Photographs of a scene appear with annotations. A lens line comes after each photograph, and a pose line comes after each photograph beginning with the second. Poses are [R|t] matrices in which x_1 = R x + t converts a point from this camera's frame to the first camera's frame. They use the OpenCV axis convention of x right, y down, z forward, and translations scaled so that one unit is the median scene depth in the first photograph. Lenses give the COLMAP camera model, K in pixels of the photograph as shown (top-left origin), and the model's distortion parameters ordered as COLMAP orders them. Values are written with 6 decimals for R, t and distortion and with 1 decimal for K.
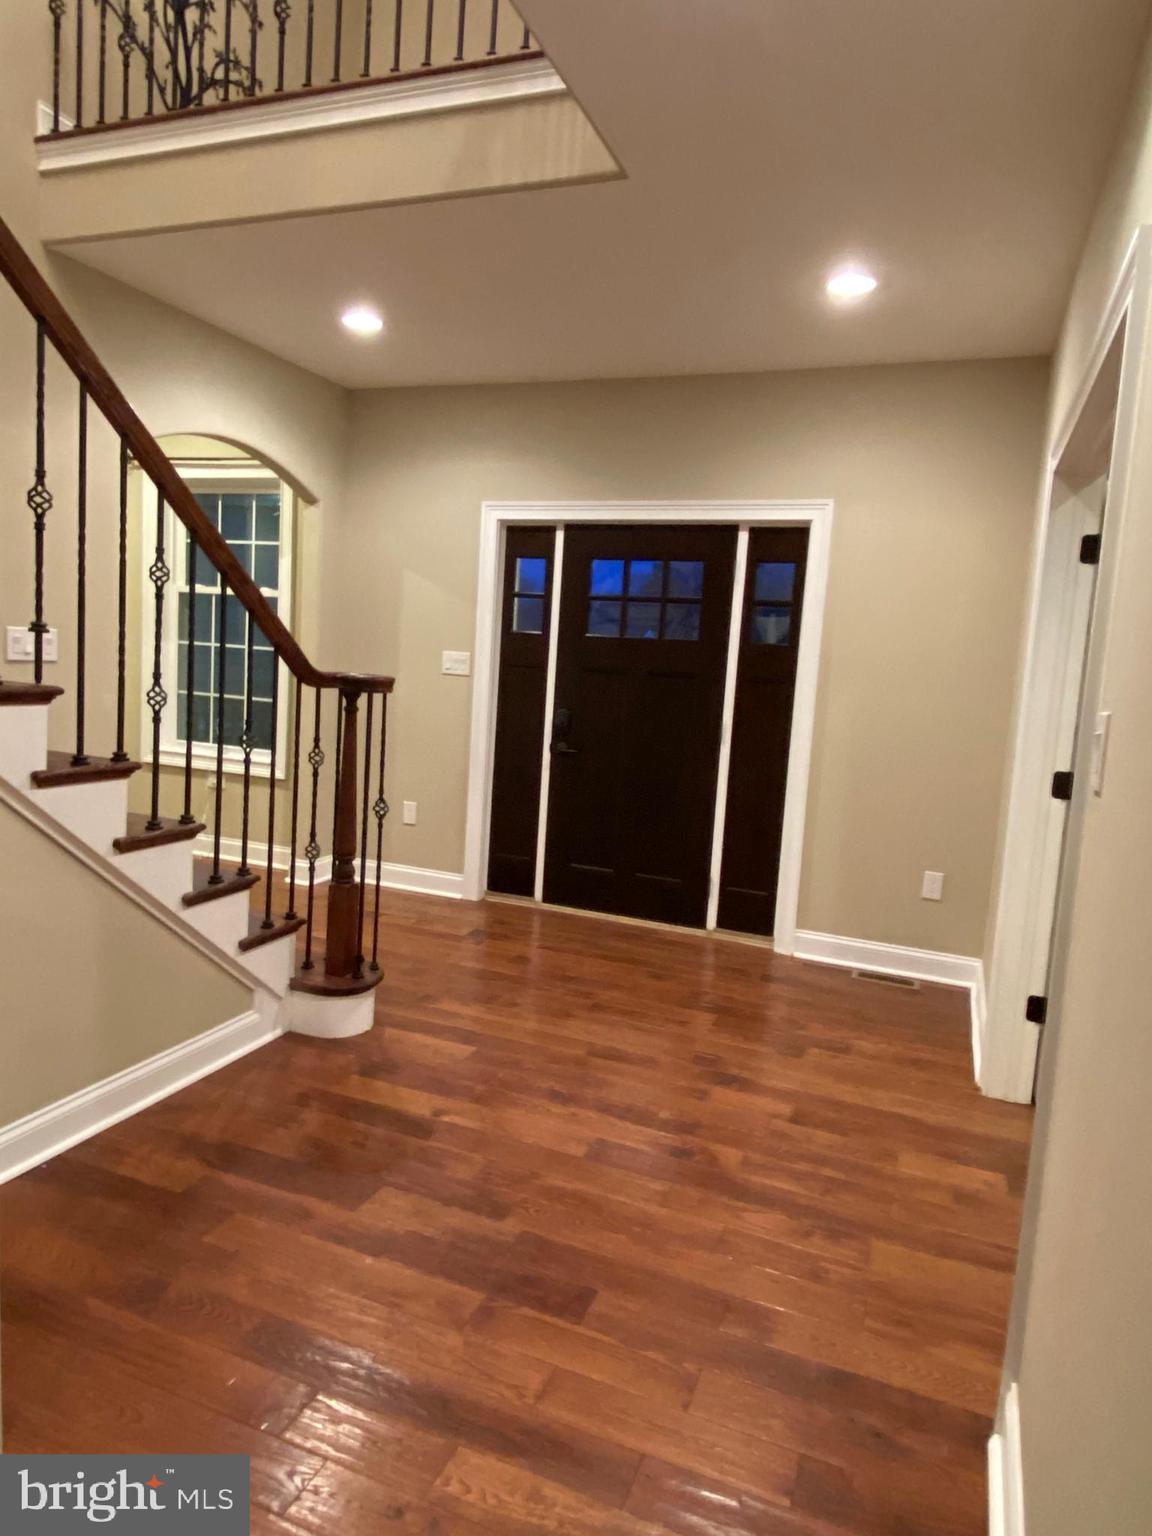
lens RADIAL K [[1056.5, 0, 576.0], [0, 1056.5, 768.0], [0, 0, 1]] dist [0.066544, -0.001635]
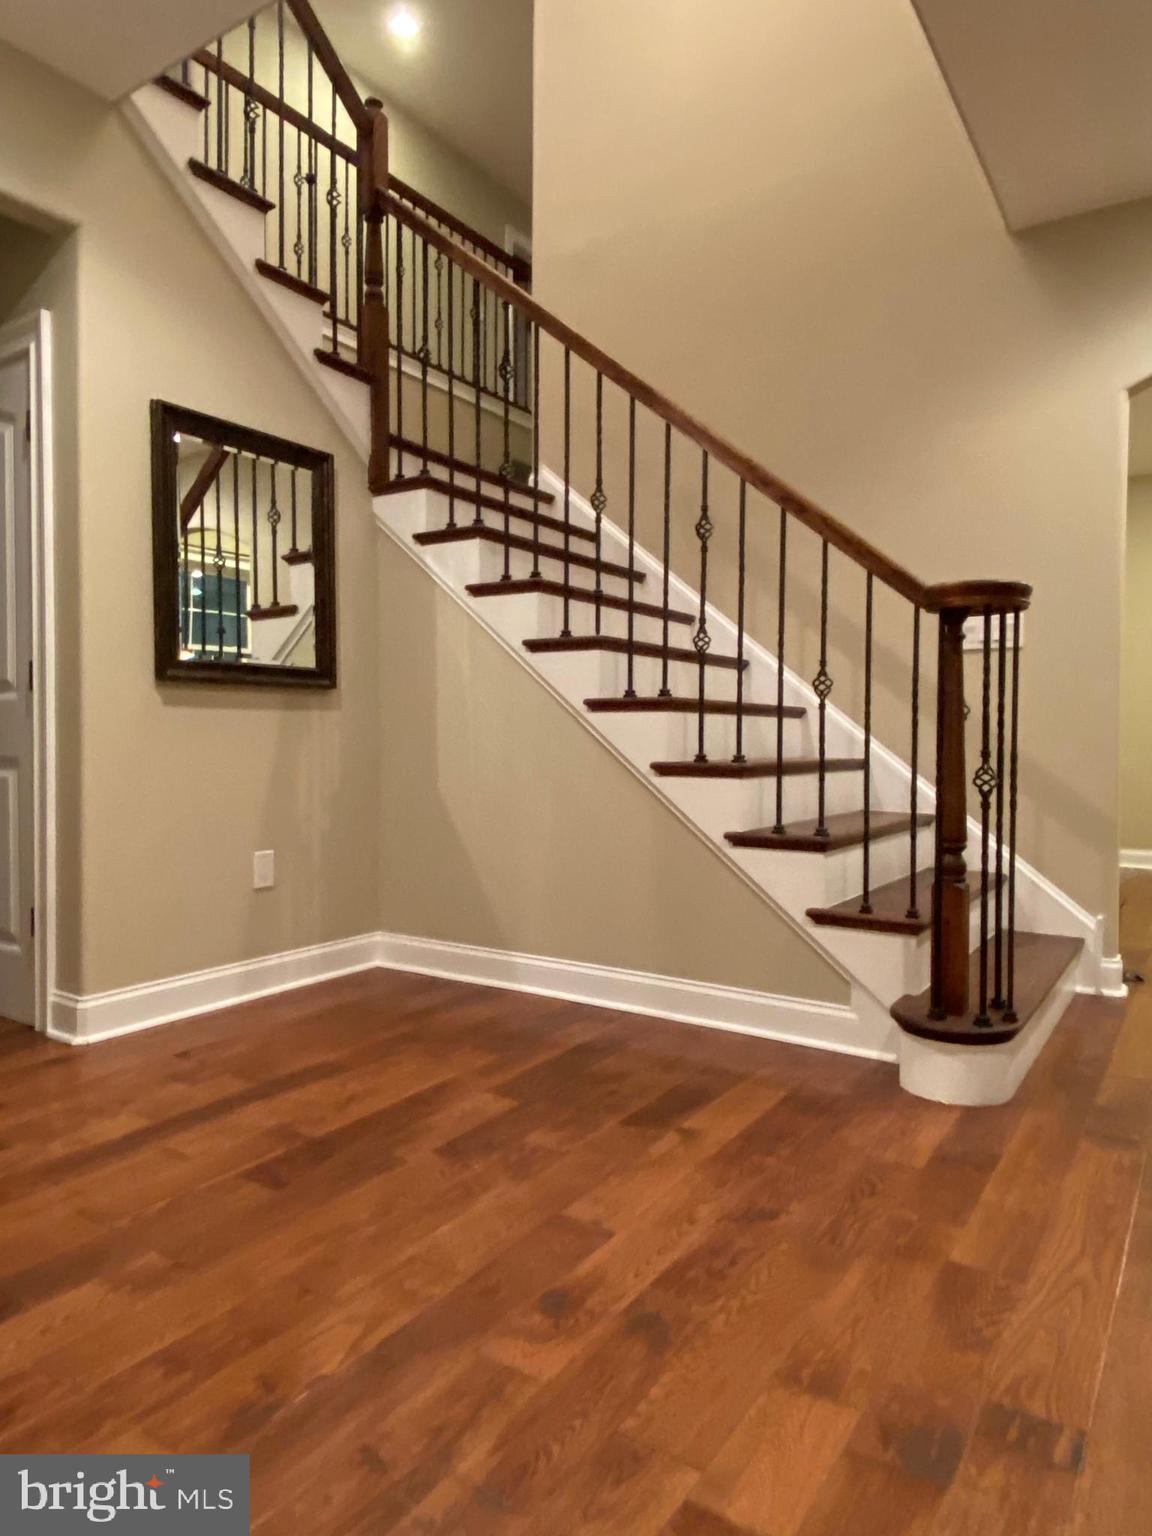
lens RADIAL K [[1056.5, 0, 576.0], [0, 1056.5, 768.0], [0, 0, 1]] dist [0.066544, -0.001635]
pose [[-0.272222, -0.049236, -0.960974, 0.644922], [-0.137570, 0.990422, -0.011774, 0.088010], [0.952350, 0.128996, -0.276388, 1.117139]]
